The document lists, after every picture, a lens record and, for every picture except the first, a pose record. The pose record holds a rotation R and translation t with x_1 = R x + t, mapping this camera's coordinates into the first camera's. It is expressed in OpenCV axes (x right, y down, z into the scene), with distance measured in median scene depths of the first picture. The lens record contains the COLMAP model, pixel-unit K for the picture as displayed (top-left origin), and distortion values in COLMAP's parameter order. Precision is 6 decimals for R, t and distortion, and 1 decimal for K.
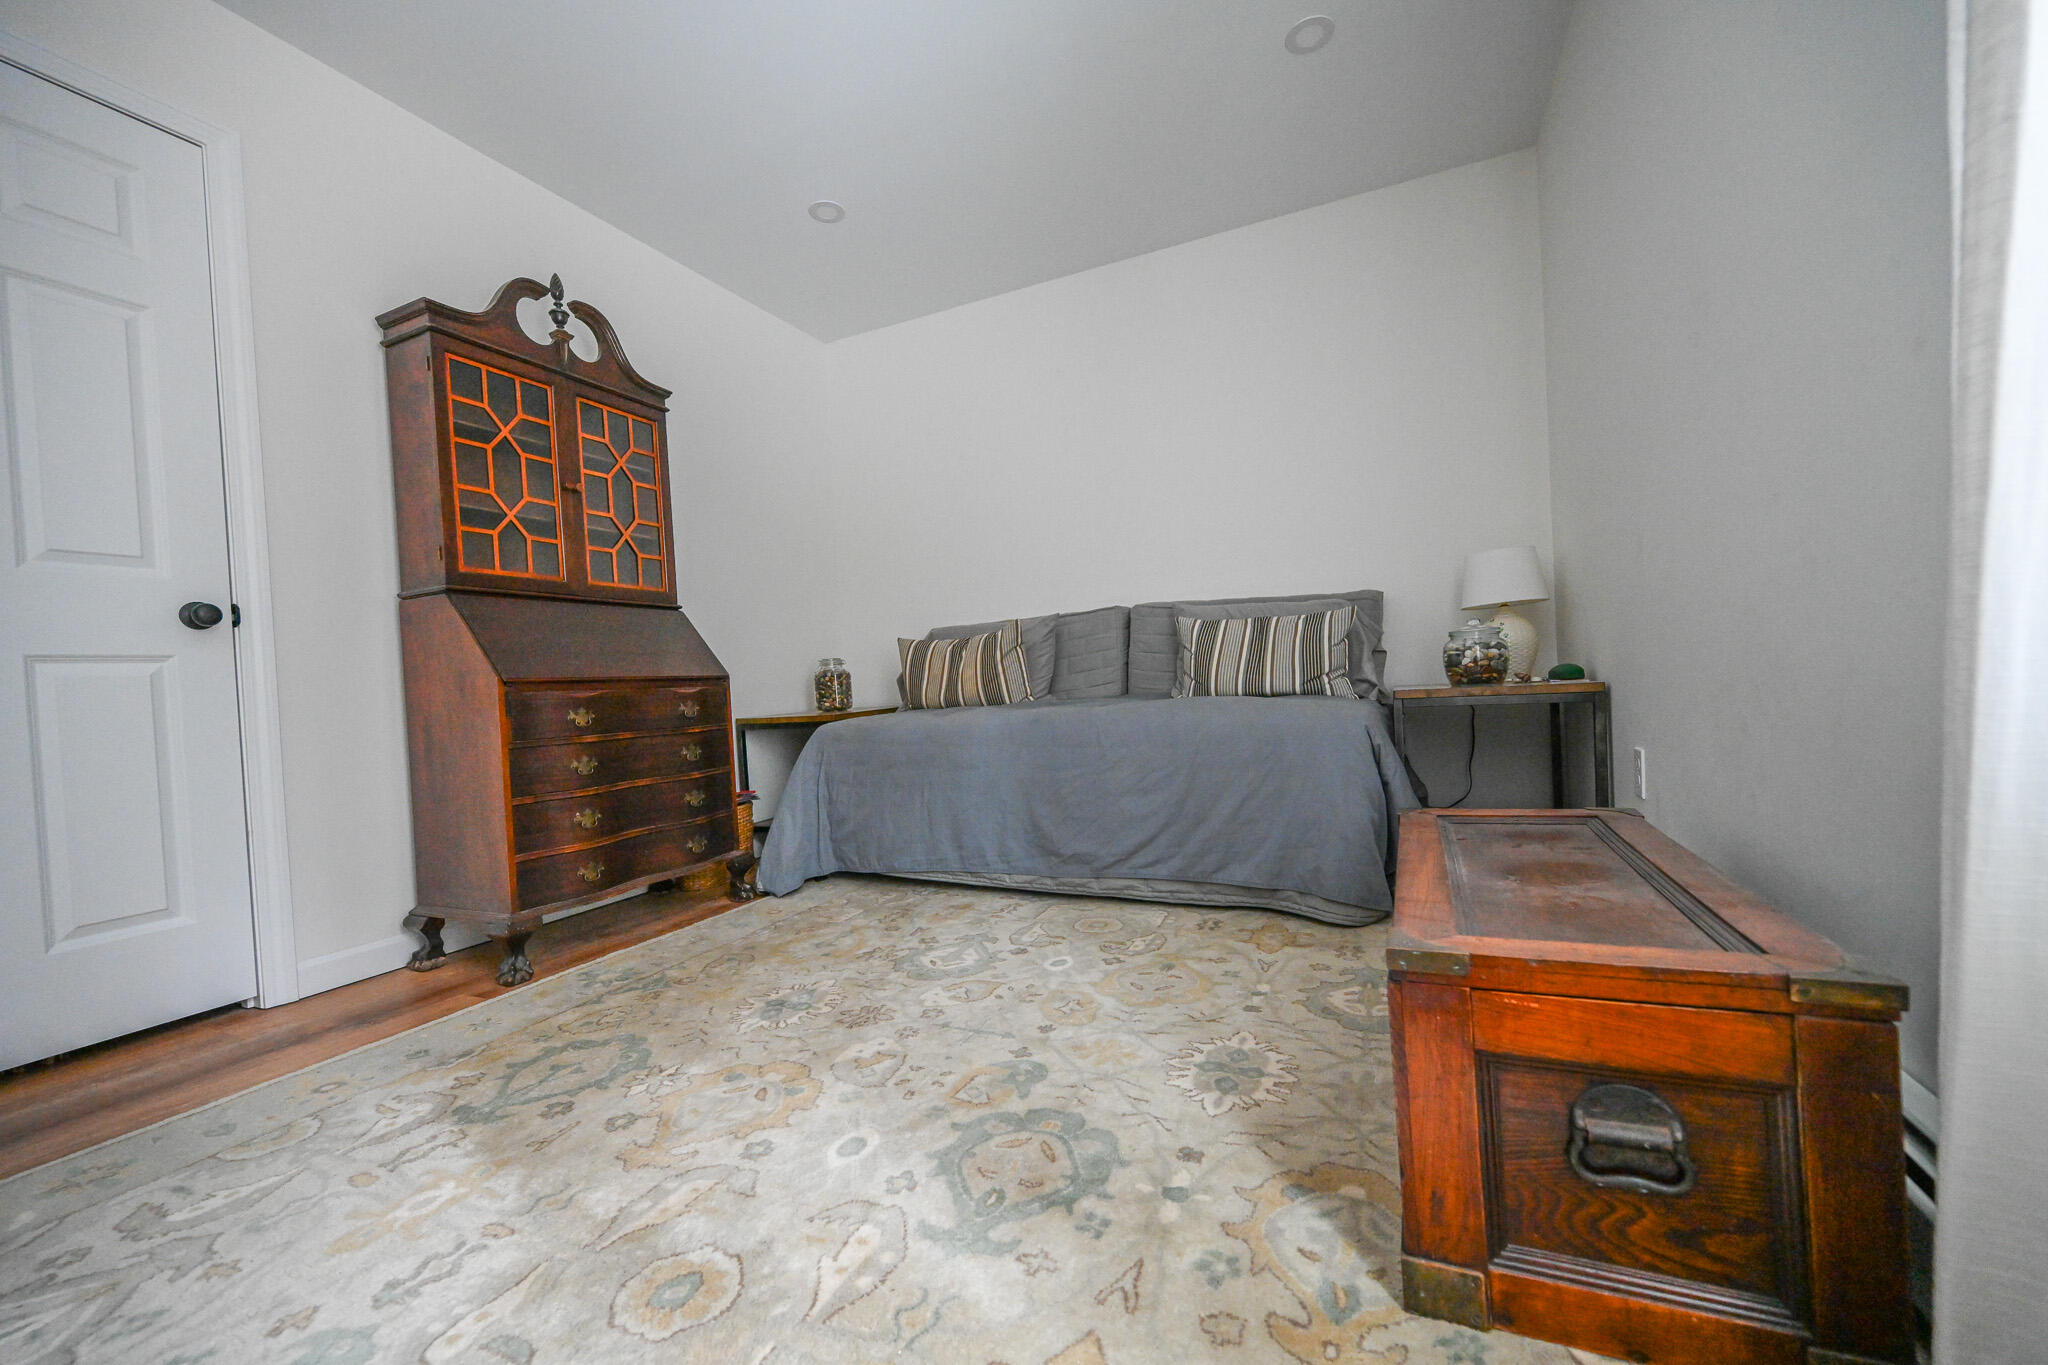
lens RADIAL K [[804.9, 0, 1033.3], [0, 804.9, 686.8], [0, 0, 1]] dist [0.000345, -0.000253]
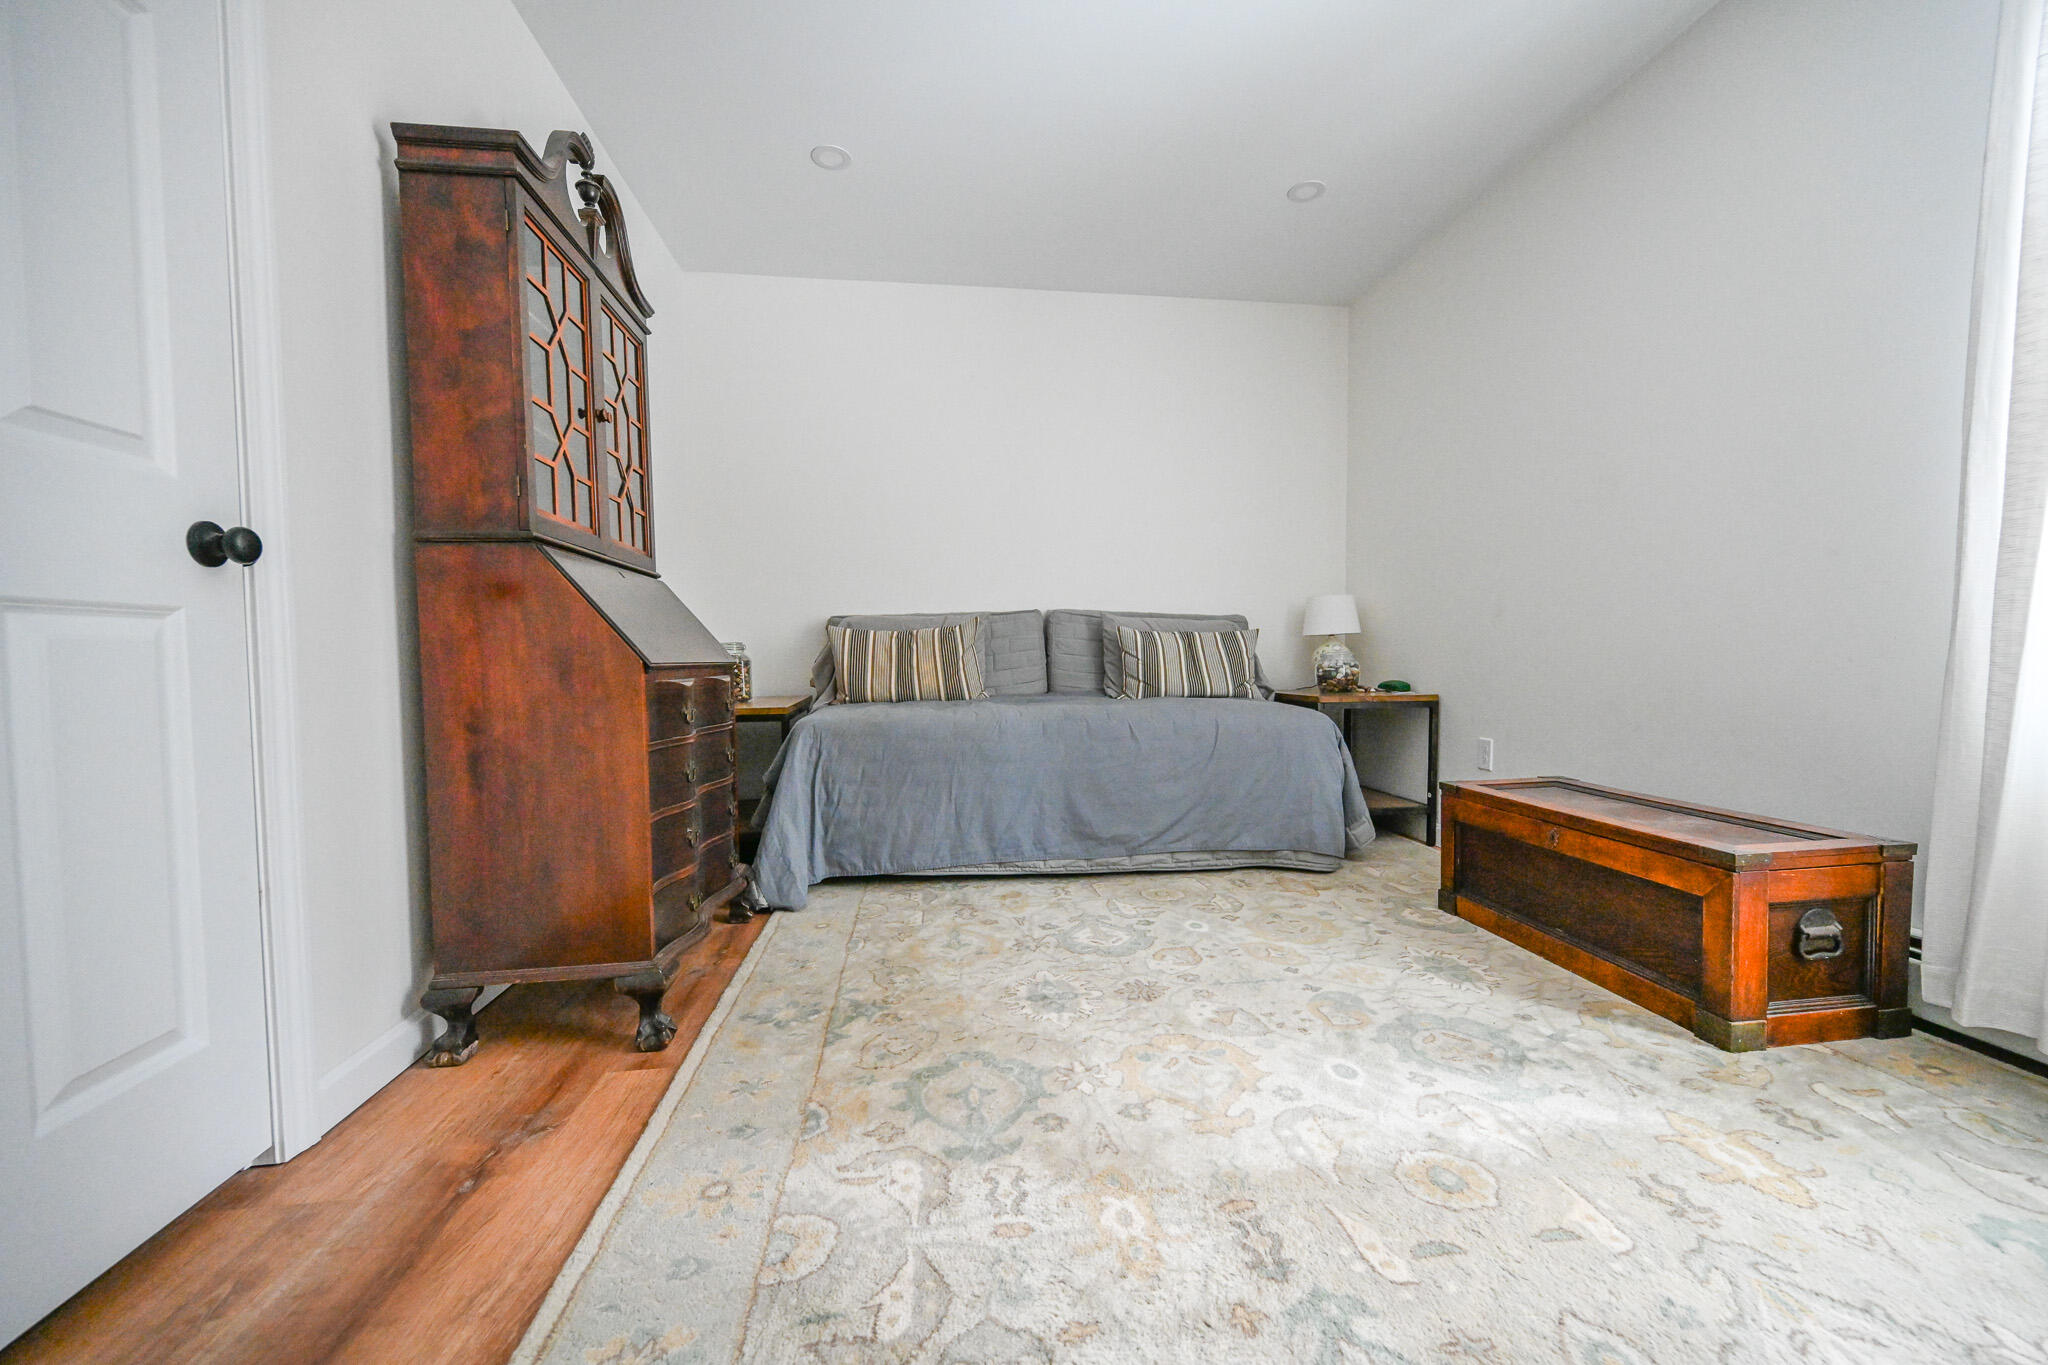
lens RADIAL K [[804.9, 0, 1036.2], [0, 804.9, 680.4], [0, 0, 1]] dist [0.000345, -0.000253]
pose [[0.842710, 0.029755, 0.537545, -0.701205], [-0.033594, 0.999432, -0.002657, -0.003737], [-0.537319, -0.015819, 0.843231, 0.120749]]
